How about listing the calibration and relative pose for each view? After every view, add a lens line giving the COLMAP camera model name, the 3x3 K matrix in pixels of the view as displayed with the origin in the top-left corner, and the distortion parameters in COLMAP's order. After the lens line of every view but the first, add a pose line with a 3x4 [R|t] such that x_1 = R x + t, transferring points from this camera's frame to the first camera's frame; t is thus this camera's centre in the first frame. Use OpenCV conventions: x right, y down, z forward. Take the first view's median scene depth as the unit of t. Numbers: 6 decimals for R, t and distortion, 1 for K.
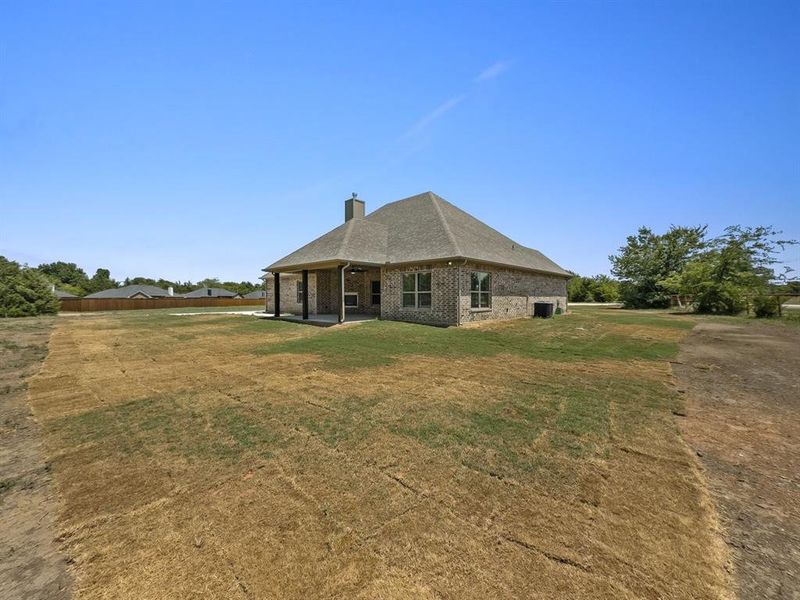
lens RADIAL K [[323.6, 0, 400.7], [0, 323.6, 303.4], [0, 0, 1]] dist [0.001807, 0.000246]
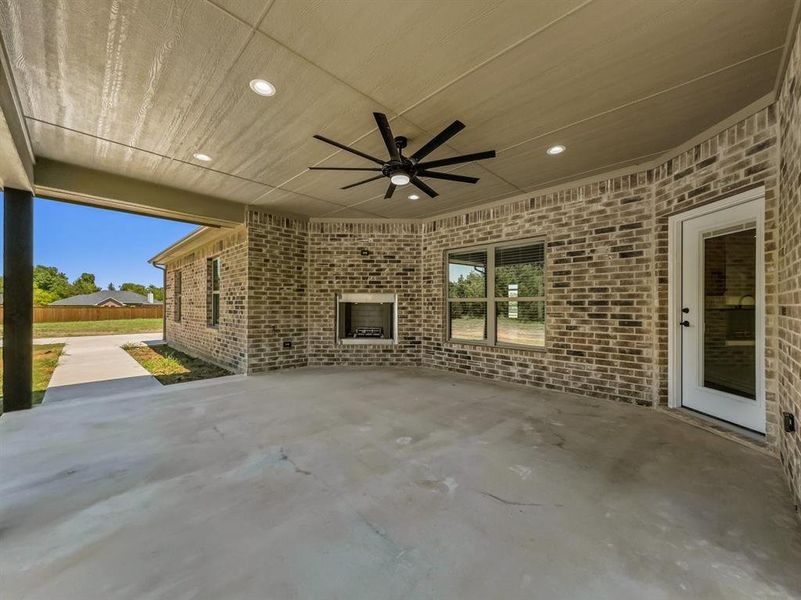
lens RADIAL K [[324.0, 0, 401.2], [0, 324.0, 303.4], [0, 0, 1]] dist [0.001807, 0.000246]
pose [[0.999838, 0.007986, -0.016106, -0.025131], [-0.008458, 0.999530, -0.029480, -0.003451], [0.015863, 0.029611, 0.999436, 0.144209]]
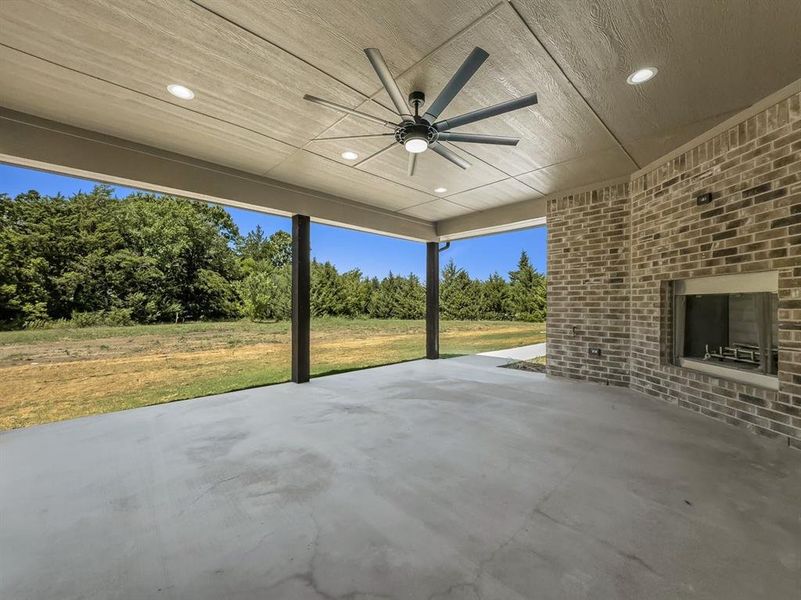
lens RADIAL K [[324.0, 0, 401.2], [0, 324.0, 303.4], [0, 0, 1]] dist [0.001807, 0.000246]
pose [[-0.029029, -0.000295, -0.999579, -0.000181], [-0.018585, 0.999827, 0.000244, -0.003908], [0.999406, 0.018585, -0.029030, 0.176121]]
